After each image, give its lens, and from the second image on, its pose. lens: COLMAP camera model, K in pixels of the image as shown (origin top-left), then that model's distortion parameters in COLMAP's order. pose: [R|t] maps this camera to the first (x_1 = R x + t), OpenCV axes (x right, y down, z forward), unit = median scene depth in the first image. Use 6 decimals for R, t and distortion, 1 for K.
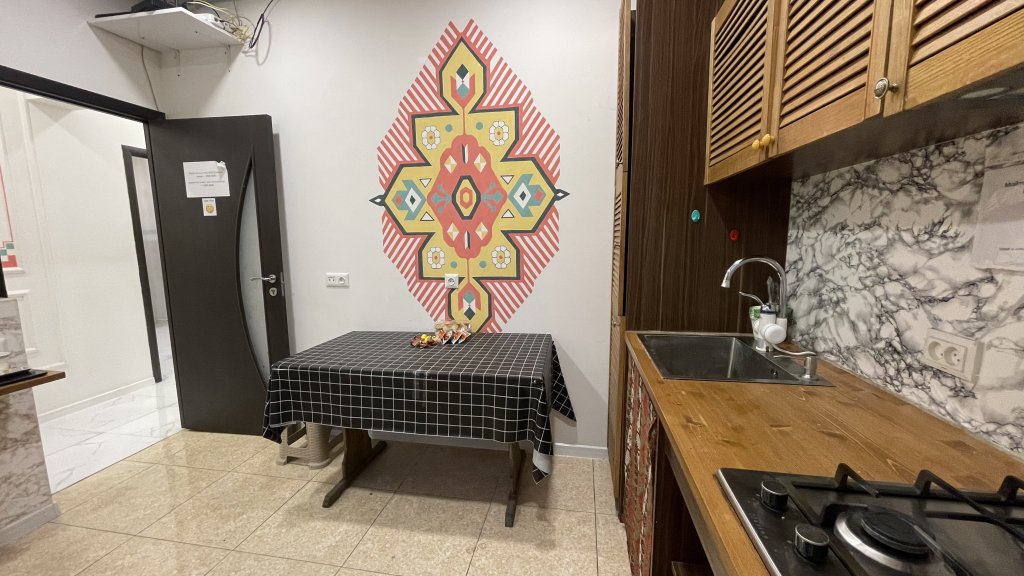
lens RADIAL K [[412.6, 0, 507.6], [0, 412.6, 292.6], [0, 0, 1]] dist [-0.000945, 0.000017]
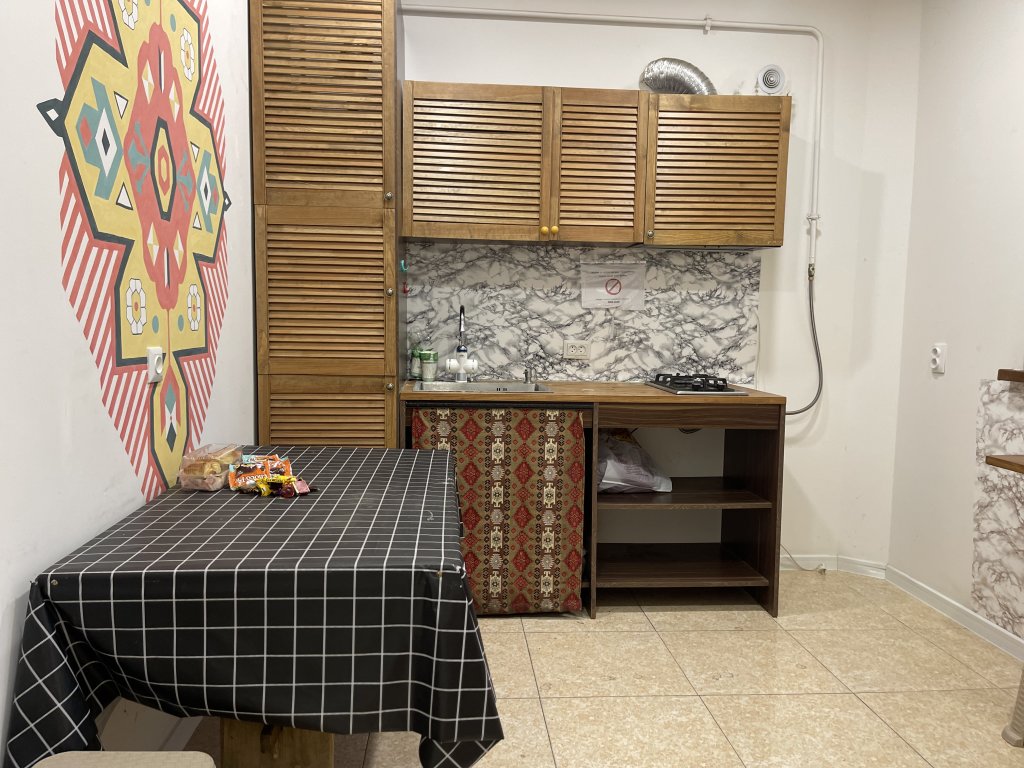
lens RADIAL K [[769.6, 0, 512.0], [0, 769.6, 384.0], [0, 0, 1]] dist [0.088879, -0.118177]
pose [[-0.257912, -0.074397, 0.963300, -2.021442], [0.114469, 0.987656, 0.106926, -0.104887], [-0.959363, 0.137846, -0.246212, 1.764817]]
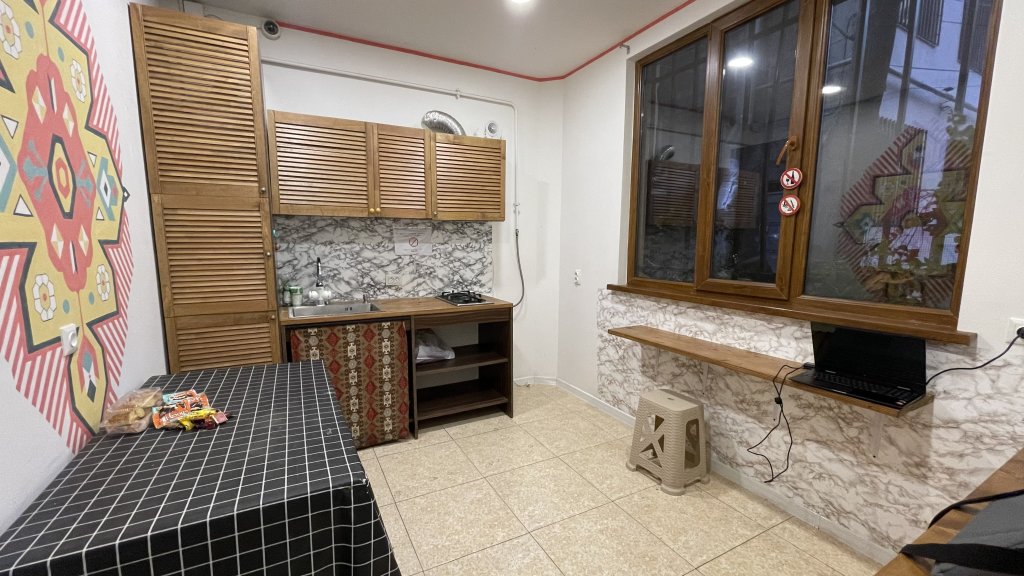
lens RADIAL K [[412.6, 0, 507.6], [0, 412.6, 292.6], [0, 0, 1]] dist [-0.000945, 0.000017]
pose [[-0.617209, -0.089744, 0.781664, -1.763738], [0.108392, 0.974302, 0.197449, -0.257756], [-0.779297, 0.206593, -0.591621, 1.798977]]
